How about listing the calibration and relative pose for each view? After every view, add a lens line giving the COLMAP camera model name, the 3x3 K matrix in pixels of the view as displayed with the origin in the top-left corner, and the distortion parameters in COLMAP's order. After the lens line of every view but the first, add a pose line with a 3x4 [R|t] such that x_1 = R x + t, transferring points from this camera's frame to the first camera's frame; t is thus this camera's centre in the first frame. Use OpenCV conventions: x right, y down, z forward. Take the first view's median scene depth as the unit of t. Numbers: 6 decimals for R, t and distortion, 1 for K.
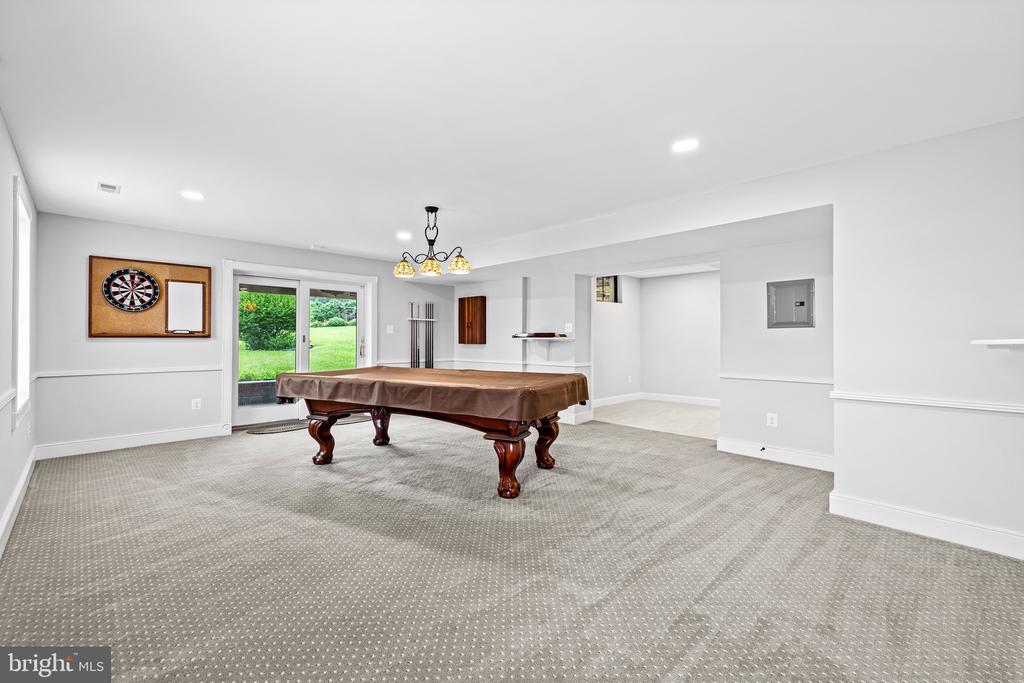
lens RADIAL K [[428.9, 0, 506.6], [0, 428.9, 337.0], [0, 0, 1]] dist [-0.004436, 0.000260]
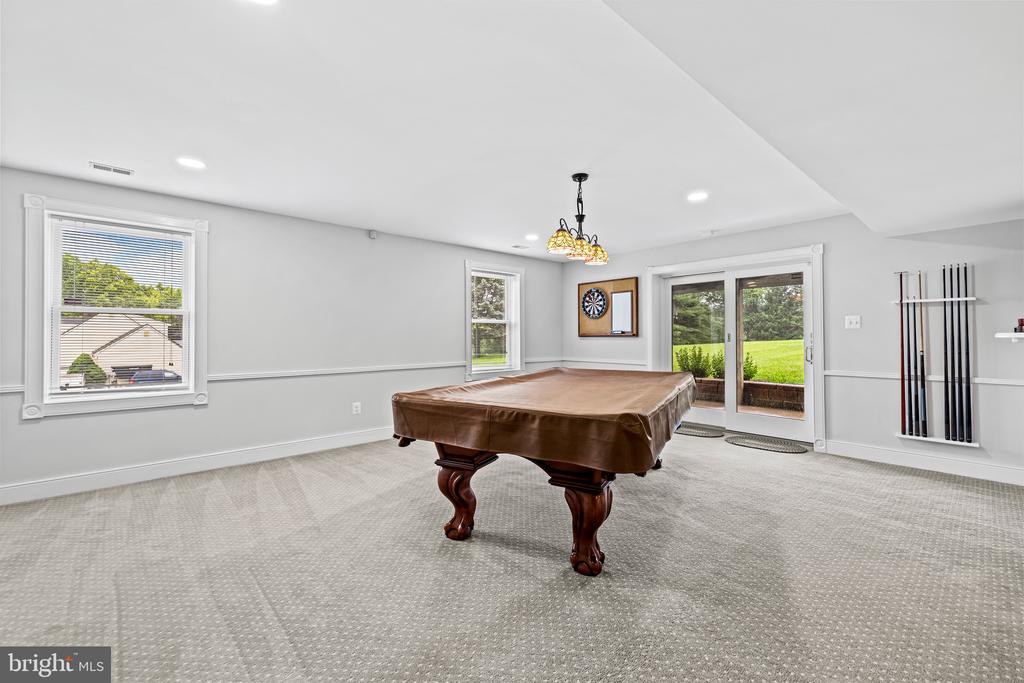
lens RADIAL K [[428.9, 0, 506.2], [0, 428.9, 340.9], [0, 0, 1]] dist [-0.004436, 0.000260]
pose [[-0.059168, -0.000762, -0.998248, 0.538238], [-0.000141, 1.000000, -0.000755, 0.015412], [0.998248, 0.000096, -0.059168, 0.755495]]
